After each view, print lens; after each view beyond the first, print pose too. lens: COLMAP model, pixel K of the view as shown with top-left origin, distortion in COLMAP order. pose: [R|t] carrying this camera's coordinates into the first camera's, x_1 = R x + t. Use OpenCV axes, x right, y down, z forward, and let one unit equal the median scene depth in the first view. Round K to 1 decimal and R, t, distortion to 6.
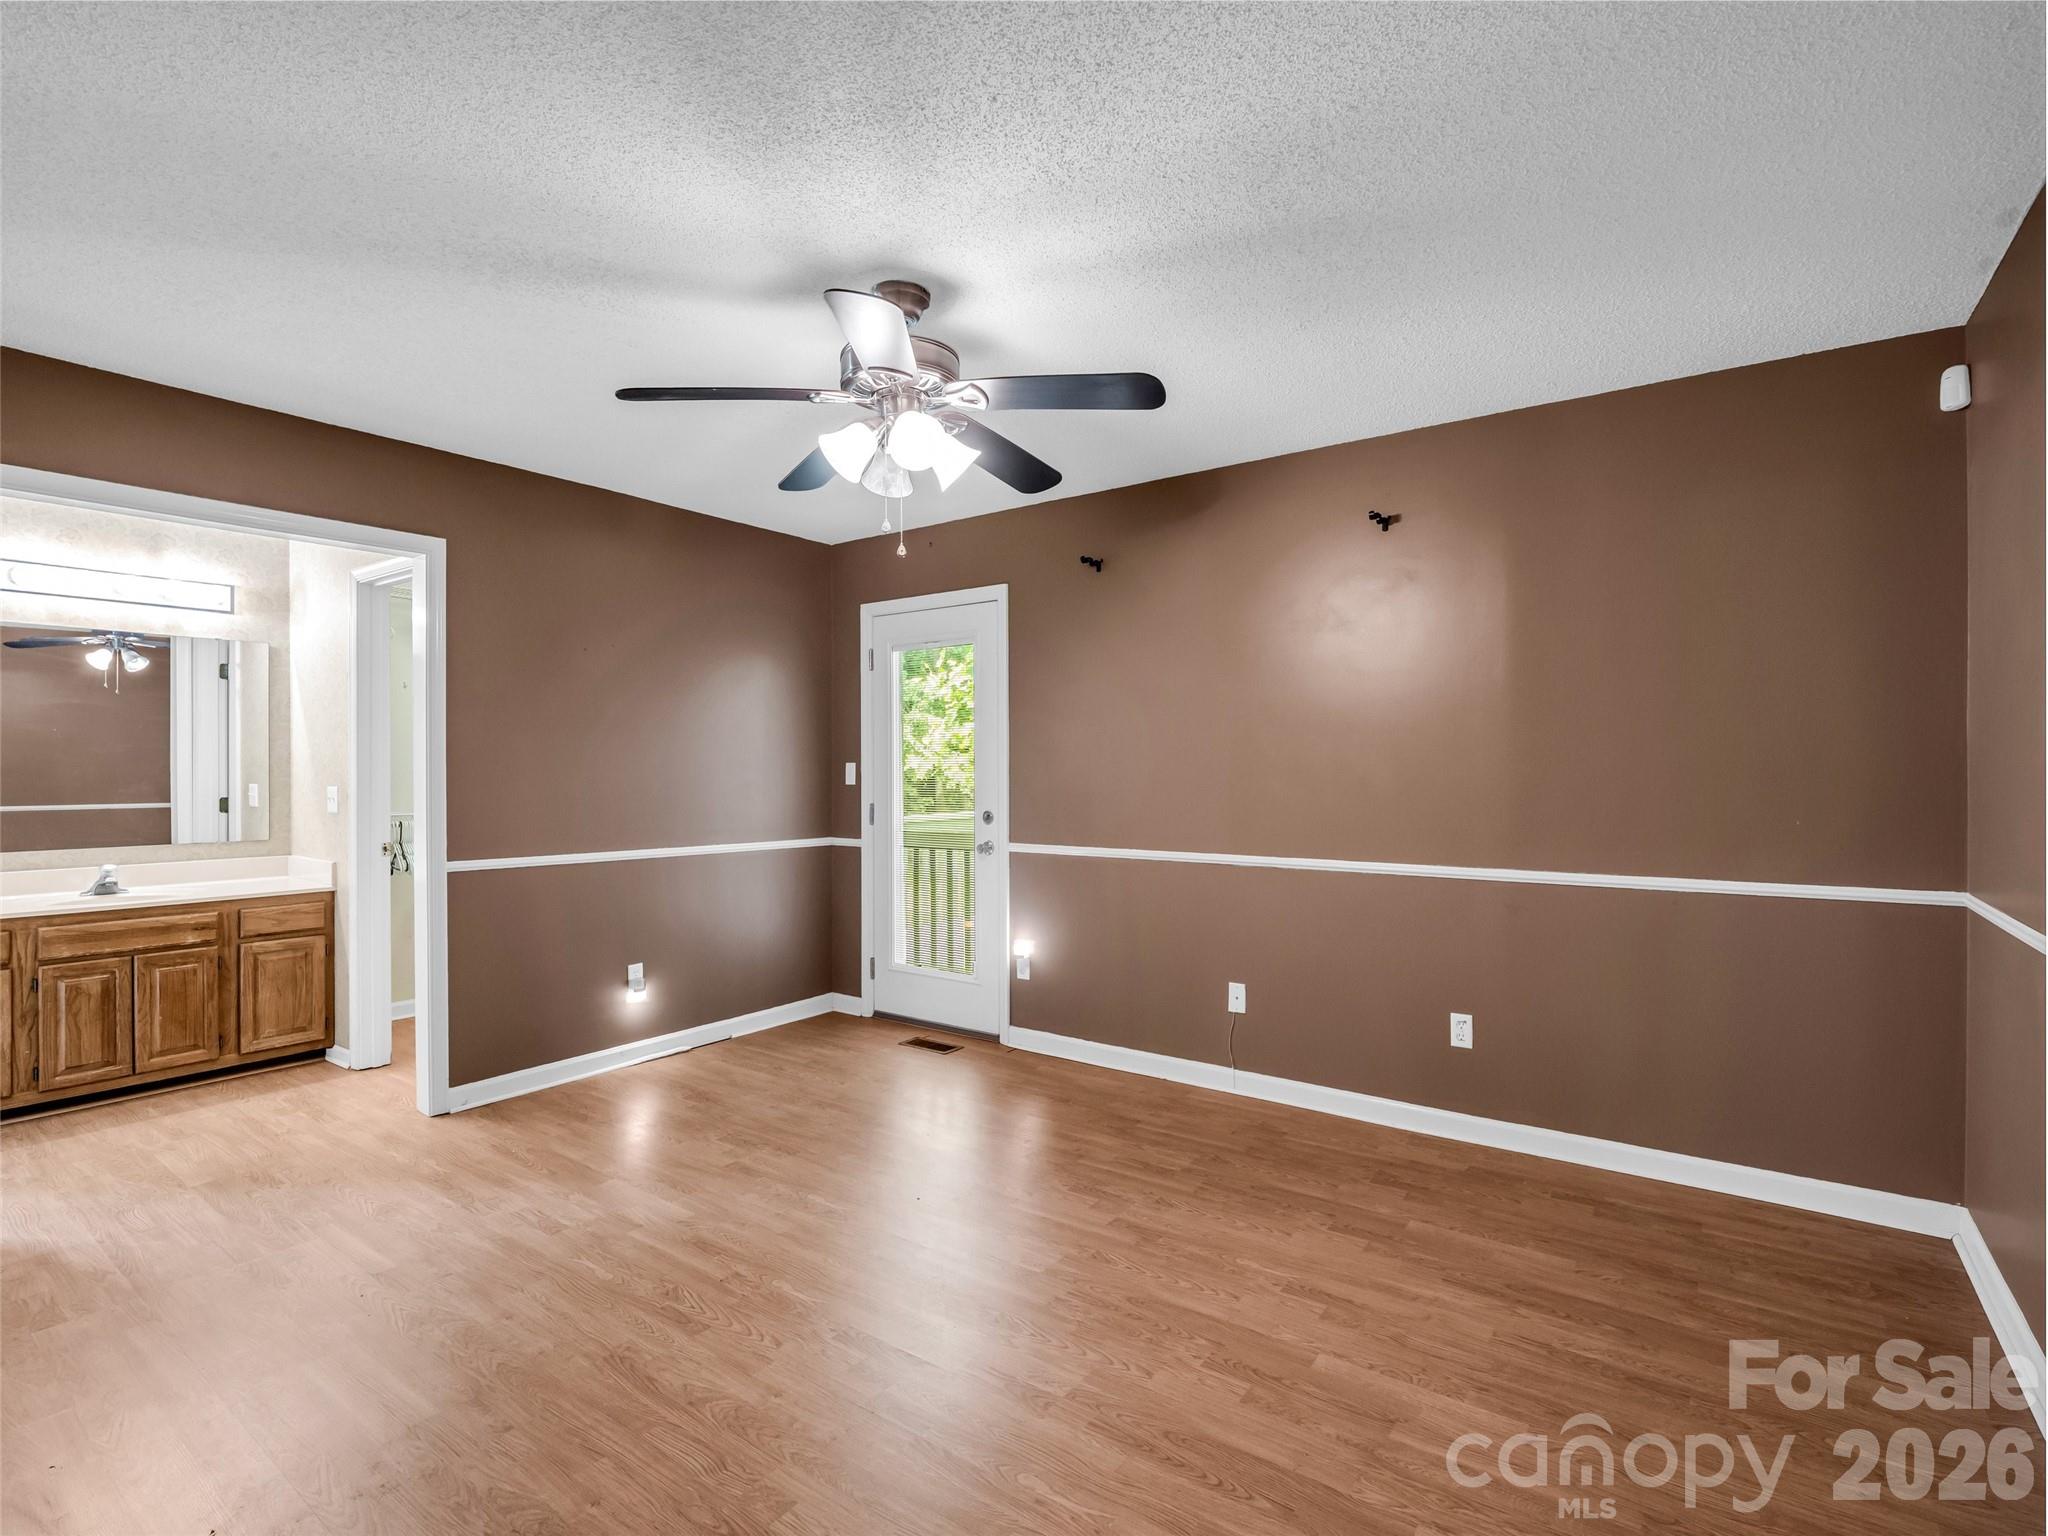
lens RADIAL K [[989.9, 0, 1033.3], [0, 989.9, 765.0], [0, 0, 1]] dist [-0.013474, 0.000741]
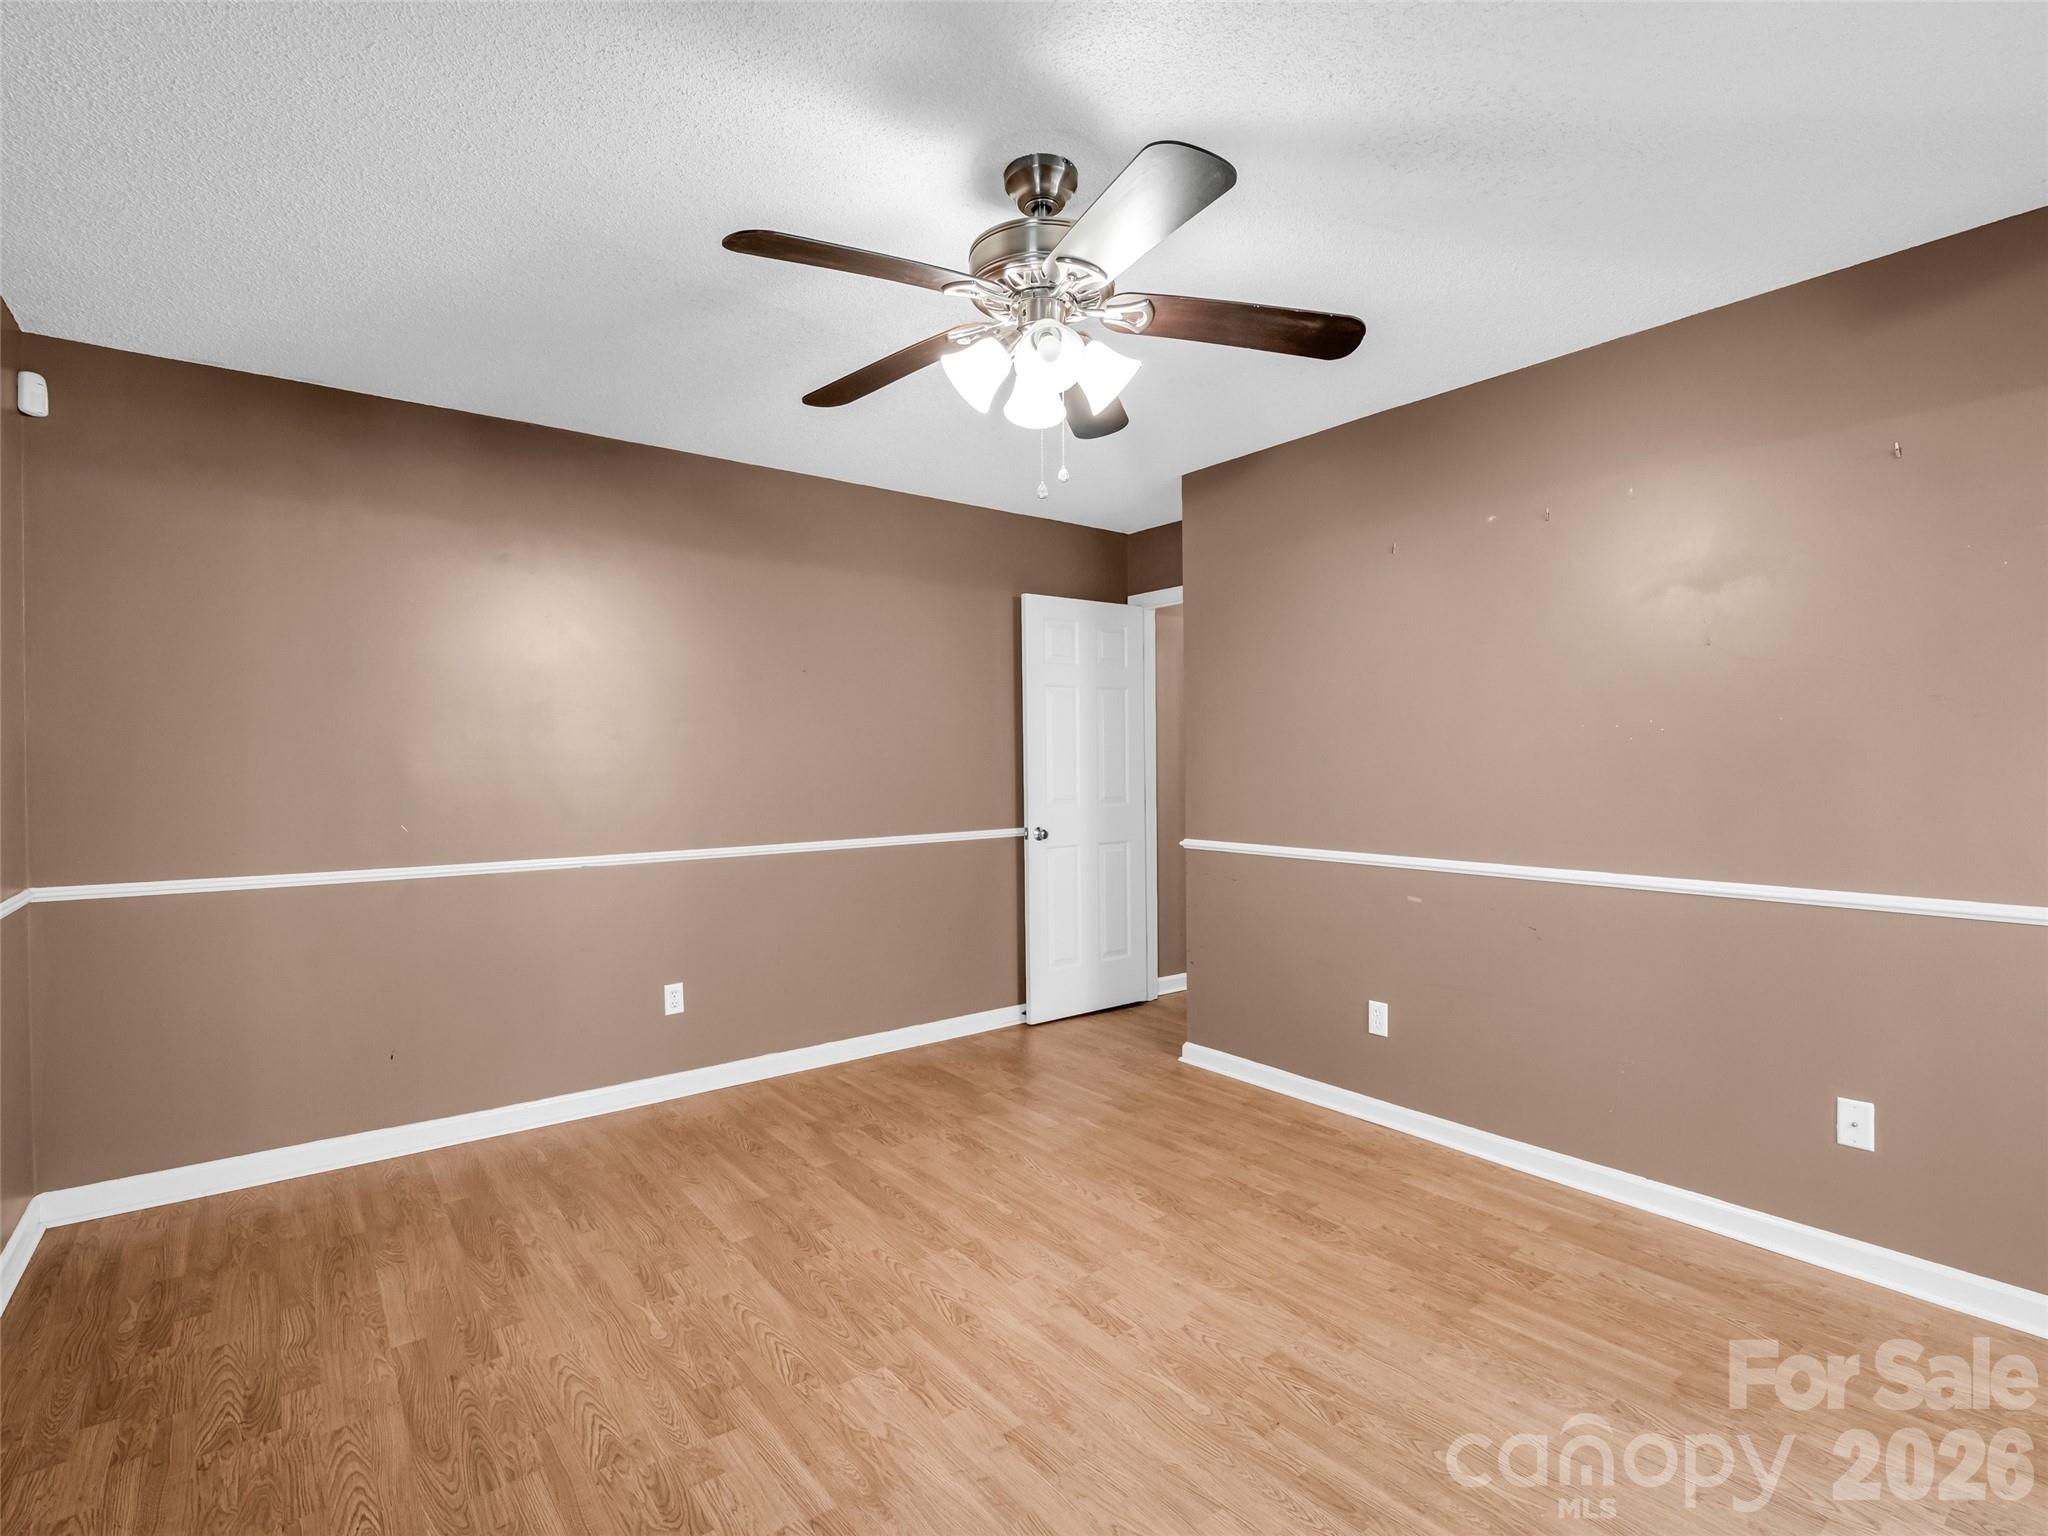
lens RADIAL K [[989.9, 0, 1028.7], [0, 989.9, 759.5], [0, 0, 1]] dist [-0.013474, 0.000741]
pose [[-0.958395, 0.009762, 0.285278, -0.247237], [0.009178, 0.999952, -0.003383, 0.007584], [-0.285297, -0.000624, -0.958439, 1.246838]]
